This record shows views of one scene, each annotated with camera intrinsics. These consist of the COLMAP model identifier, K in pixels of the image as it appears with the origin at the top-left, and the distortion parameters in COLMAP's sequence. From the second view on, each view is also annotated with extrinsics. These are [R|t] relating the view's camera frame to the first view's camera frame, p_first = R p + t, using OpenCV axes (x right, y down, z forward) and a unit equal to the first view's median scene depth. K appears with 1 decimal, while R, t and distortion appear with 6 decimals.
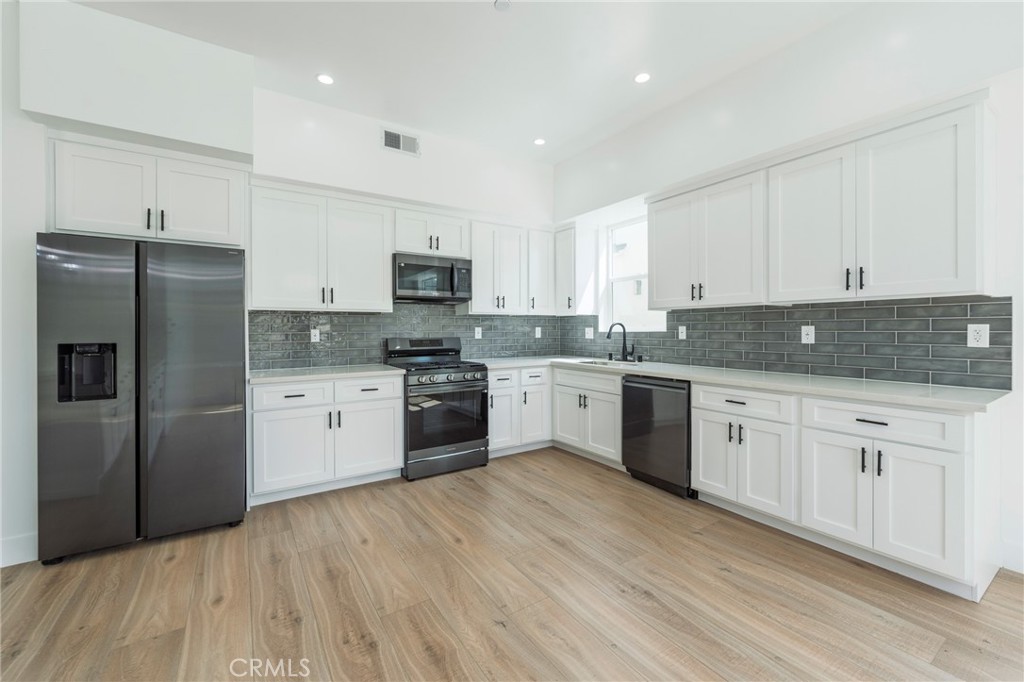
lens RADIAL K [[418.1, 0, 511.2], [0, 418.1, 330.3], [0, 0, 1]] dist [0.000933, -0.000261]
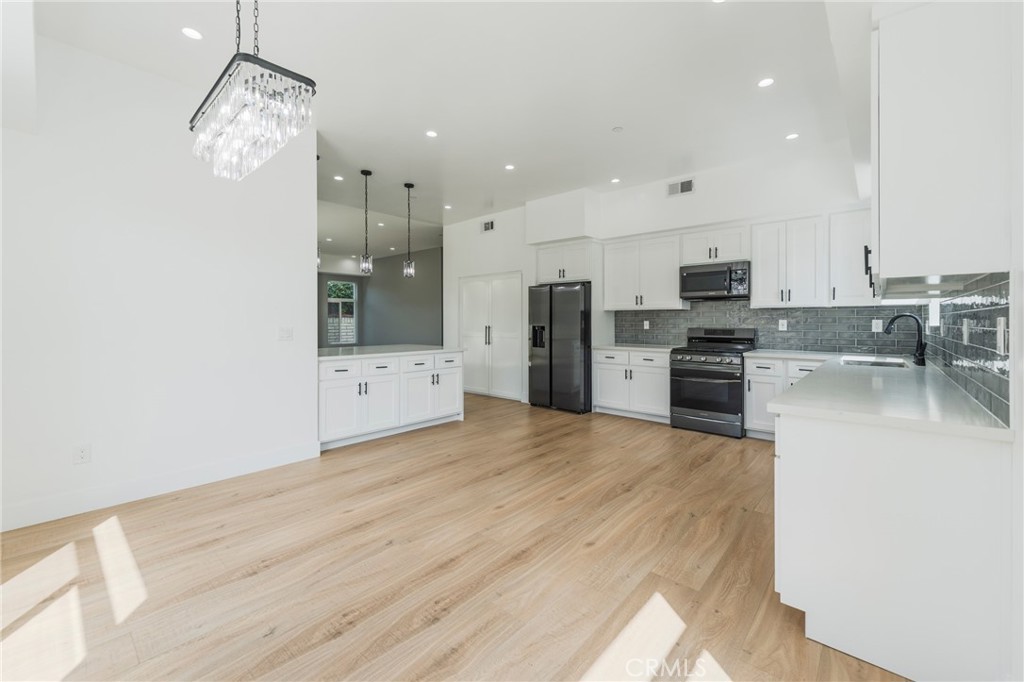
lens RADIAL K [[414.6, 0, 513.2], [0, 414.6, 320.0], [0, 0, 1]] dist [0.001148, 0.000102]
pose [[0.264220, 0.001966, -0.964460, 1.108664], [-0.009641, 0.999953, -0.000603, -0.000054], [0.964414, 0.009457, 0.264227, 0.112497]]
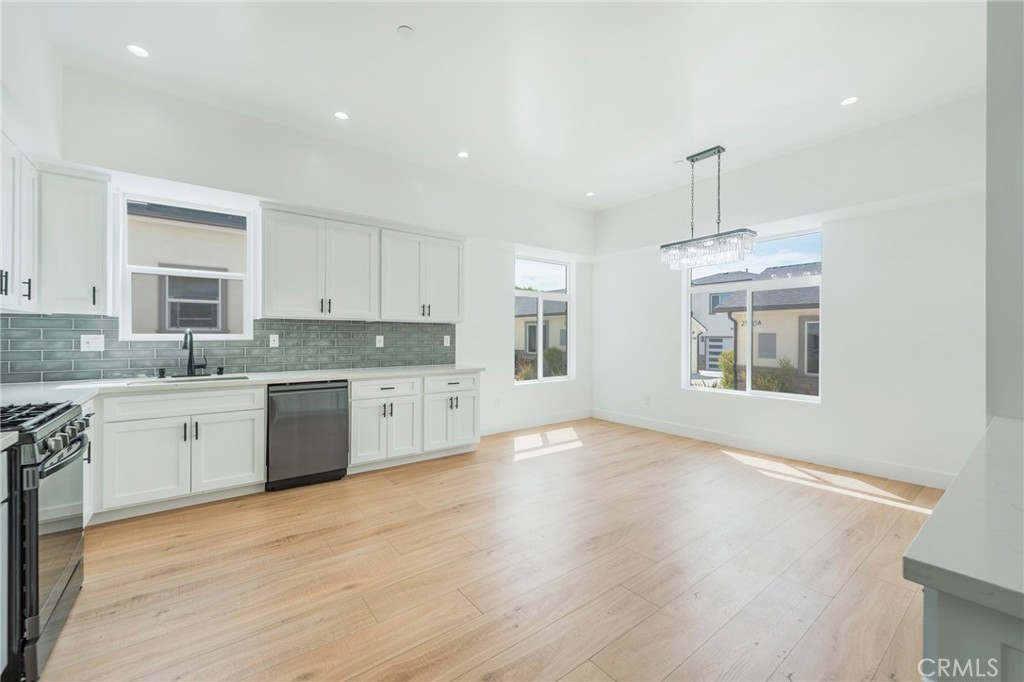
lens RADIAL K [[412.5, 0, 512.3], [0, 412.5, 339.3], [0, 0, 1]] dist [-0.001184, -0.000185]
pose [[-0.078919, 0.003028, 0.996876, -0.801458], [0.005115, 0.999983, -0.002632, 0.008999], [-0.996868, 0.004891, -0.078933, 0.606826]]
